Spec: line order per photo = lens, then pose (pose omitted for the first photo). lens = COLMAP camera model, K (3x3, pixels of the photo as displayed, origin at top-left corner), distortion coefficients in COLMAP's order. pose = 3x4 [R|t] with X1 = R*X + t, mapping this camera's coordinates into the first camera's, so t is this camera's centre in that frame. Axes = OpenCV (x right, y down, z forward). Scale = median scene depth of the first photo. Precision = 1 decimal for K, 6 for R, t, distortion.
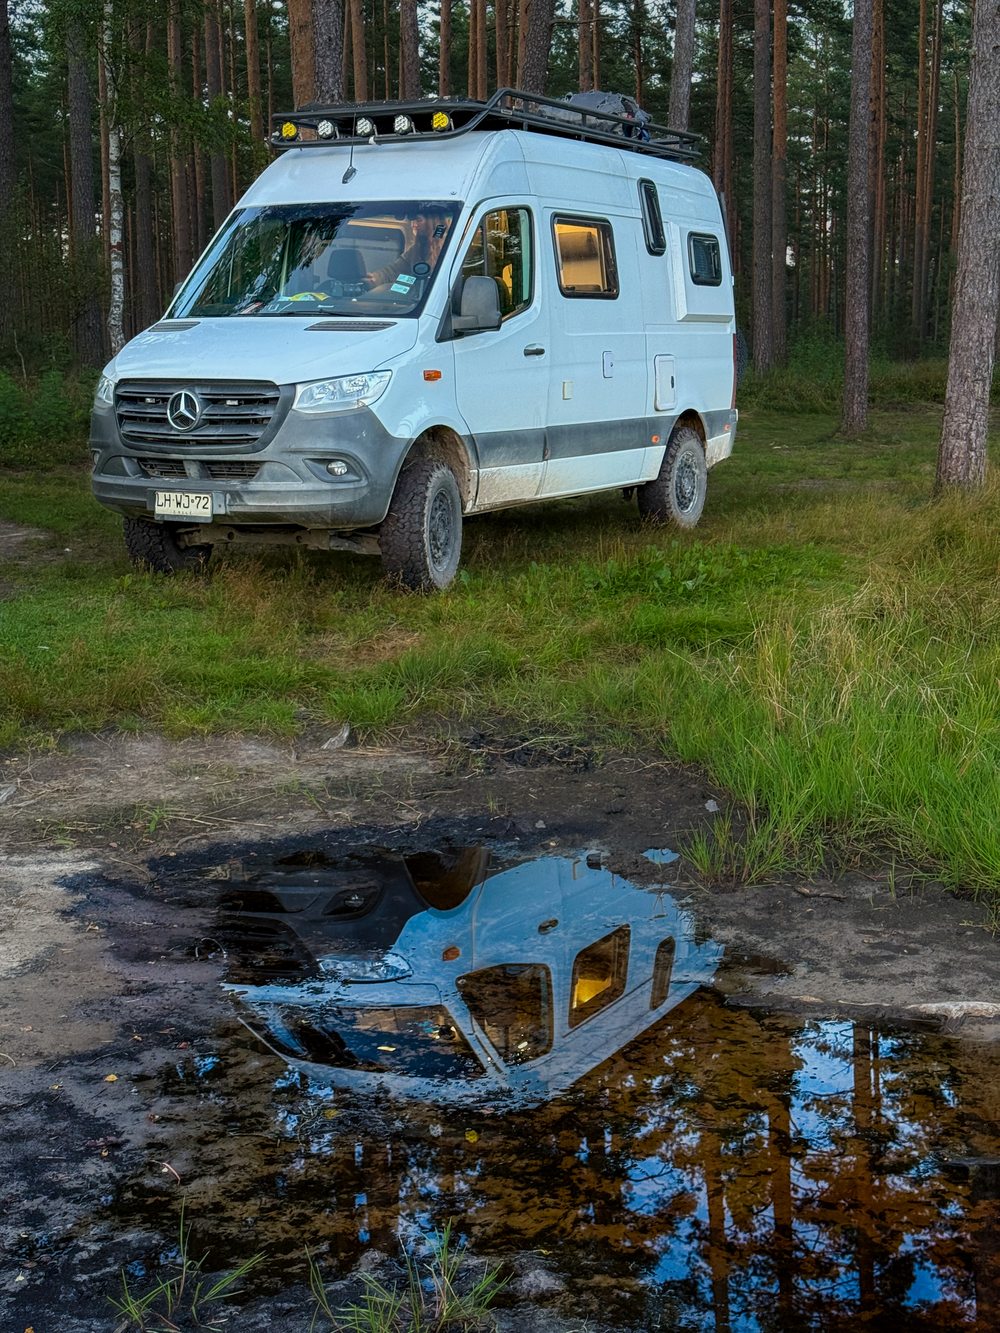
lens RADIAL K [[1842.4, 0, 500.0], [0, 1842.4, 666.5], [0, 0, 1]] dist [0.165024, -0.019653]
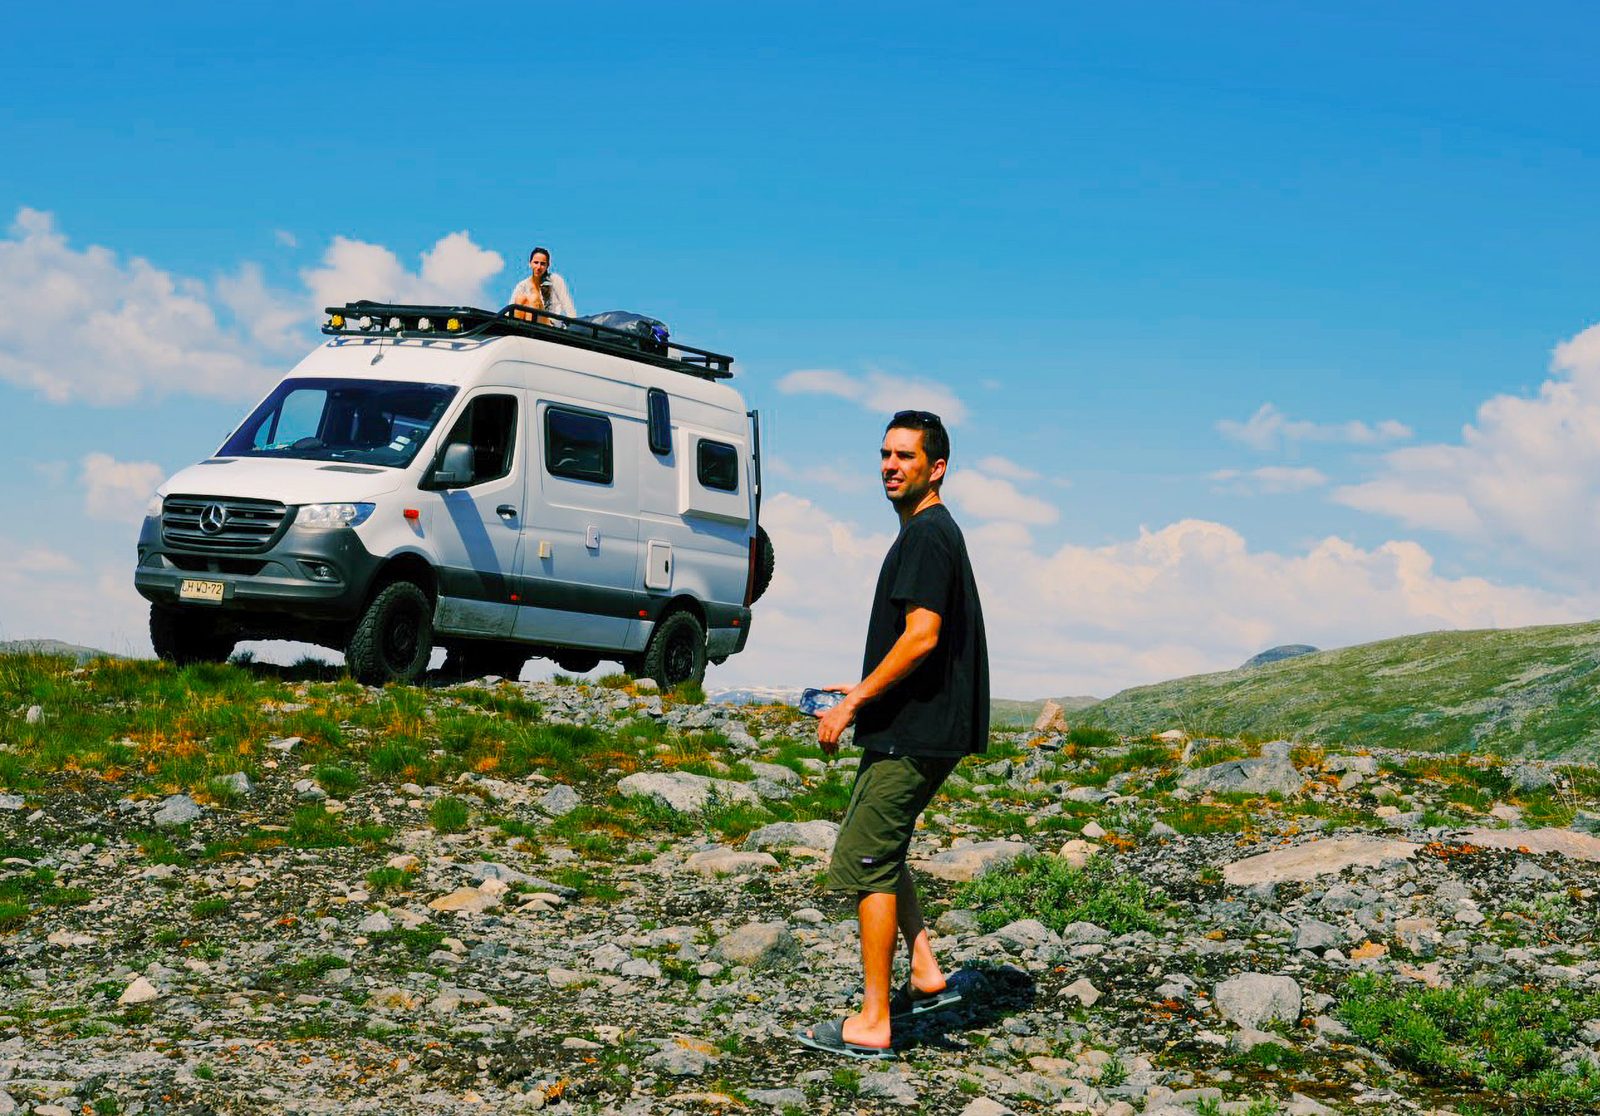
lens RADIAL K [[3258.2, 0, 800.0], [0, 3258.2, 558.0], [0, 0, 1]] dist [-0.192700, 0.085975]
pose [[0.995163, 0.093374, -0.030514, 0.291396], [-0.097738, 0.972320, -0.212231, 0.309398], [0.009853, 0.214186, 0.976743, -1.126610]]
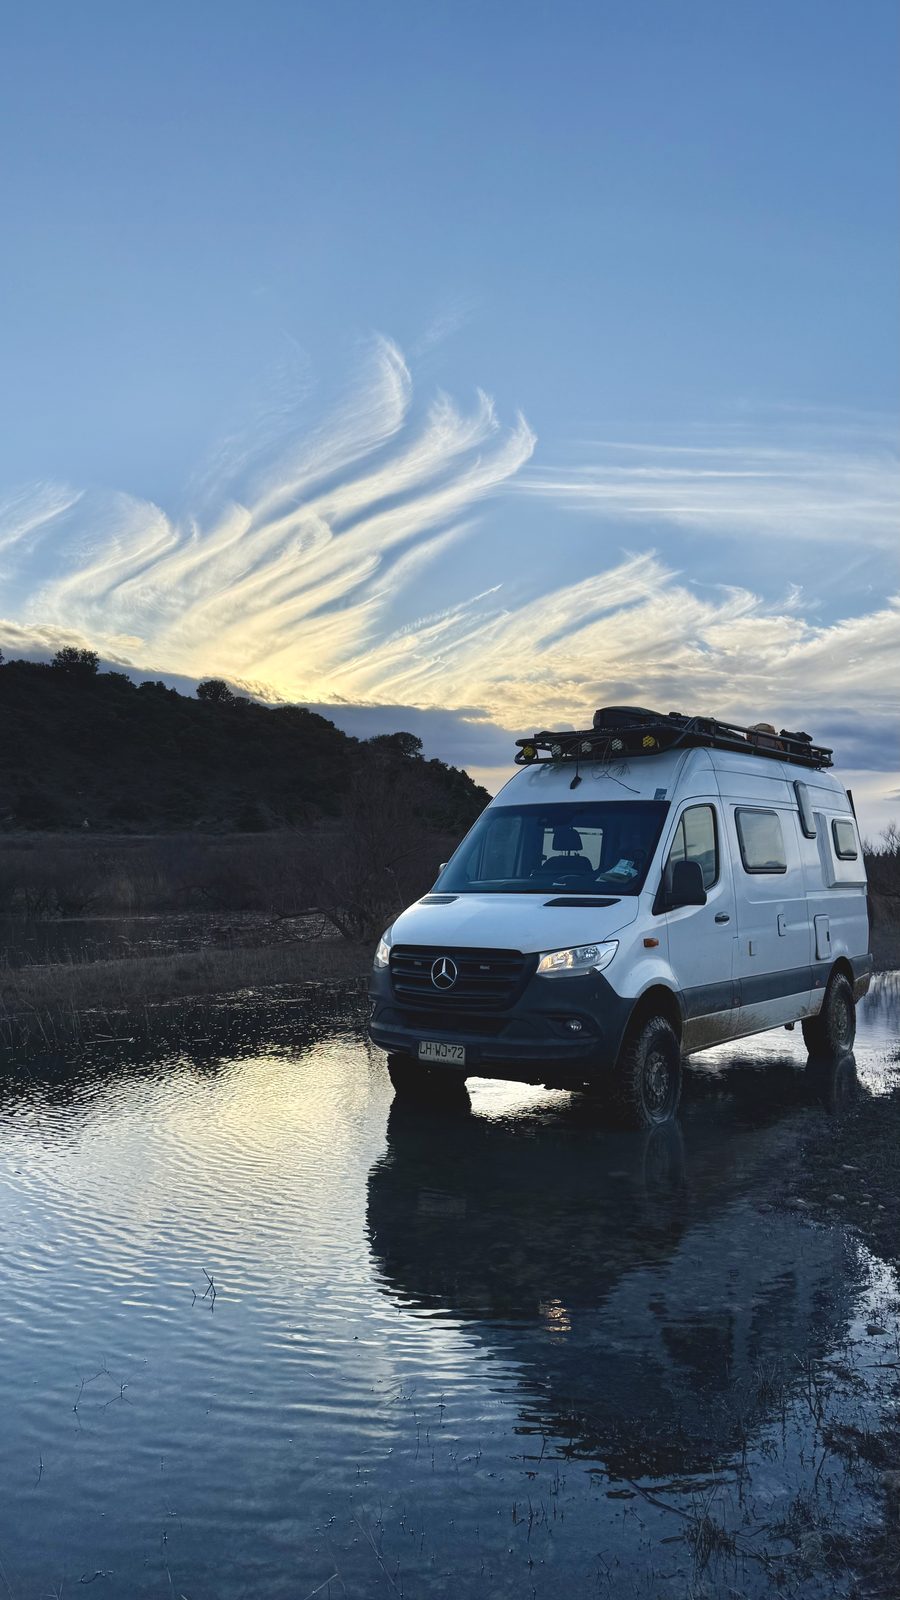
lens RADIAL K [[1157.5, 0, 450.0], [0, 1157.5, 800.0], [0, 0, 1]] dist [0.003619, 0.000324]
pose [[0.988514, -0.012545, -0.150605, -0.050038], [-0.023263, 0.972041, -0.233657, -0.068630], [0.149326, 0.234477, 0.960584, 0.242083]]
